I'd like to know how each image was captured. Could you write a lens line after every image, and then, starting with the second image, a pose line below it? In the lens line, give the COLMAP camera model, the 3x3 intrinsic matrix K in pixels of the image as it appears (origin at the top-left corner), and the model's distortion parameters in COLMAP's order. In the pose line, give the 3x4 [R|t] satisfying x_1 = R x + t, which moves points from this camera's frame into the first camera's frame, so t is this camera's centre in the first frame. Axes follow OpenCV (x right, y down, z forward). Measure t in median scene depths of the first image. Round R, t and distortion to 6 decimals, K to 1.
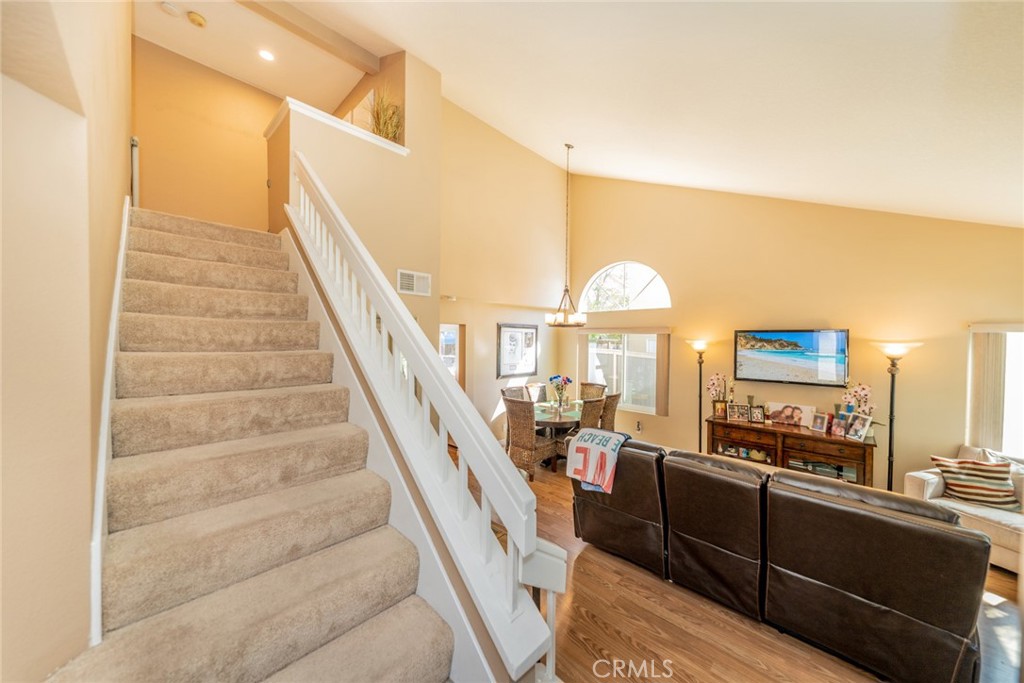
lens RADIAL K [[347.0, 0, 518.7], [0, 347.0, 342.4], [0, 0, 1]] dist [-0.005095, 0.000225]
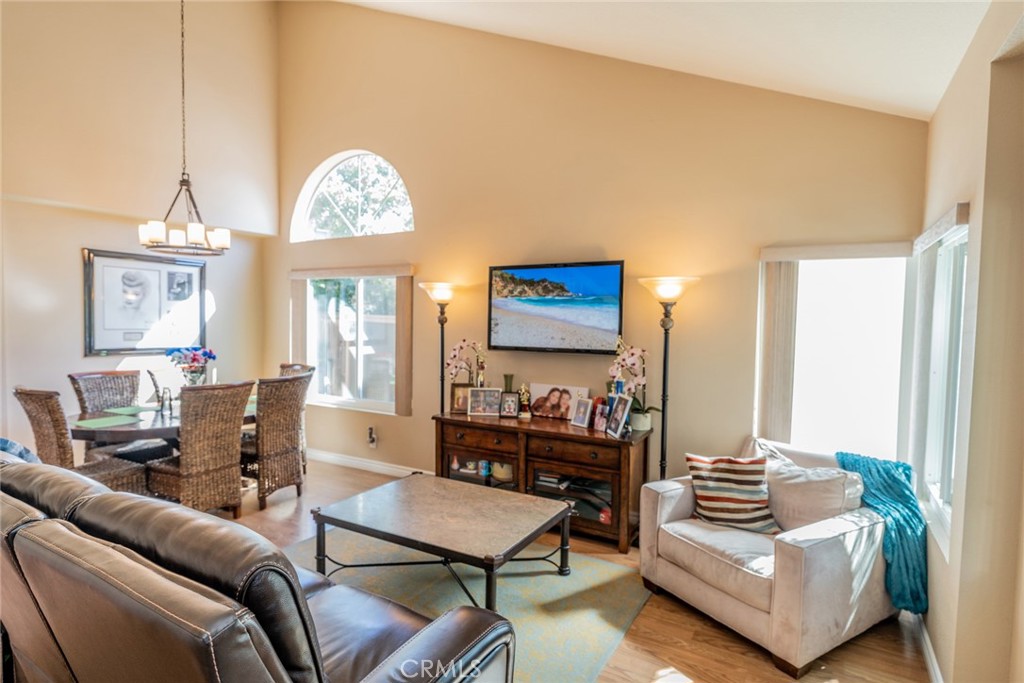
lens RADIAL K [[535.6, 0, 513.4], [0, 535.6, 340.8], [0, 0, 1]] dist [0.007149, 0.000536]
pose [[0.974311, -0.001559, 0.225200, 0.494625], [-0.005141, 0.999561, 0.029163, 0.071609], [-0.225147, -0.029571, 0.973876, 0.095823]]
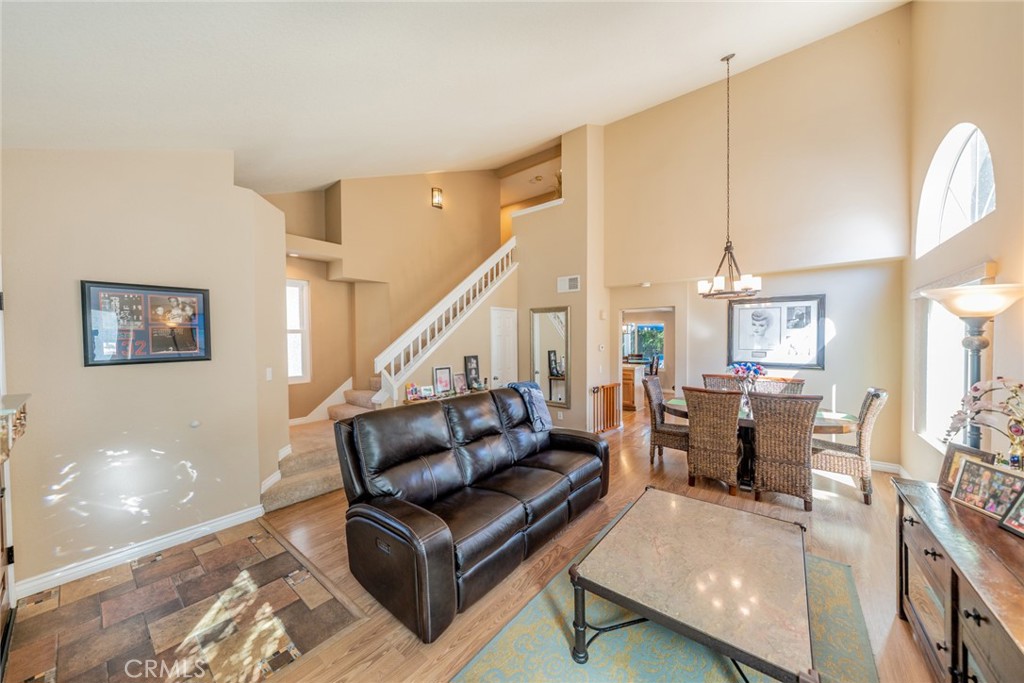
lens RADIAL K [[347.0, 0, 519.1], [0, 347.0, 342.7], [0, 0, 1]] dist [-0.005095, 0.000225]
pose [[0.094033, 0.005479, -0.995554, 0.957364], [-0.008488, 0.999953, 0.004702, 0.064491], [0.995533, 0.008008, 0.094075, 0.533748]]
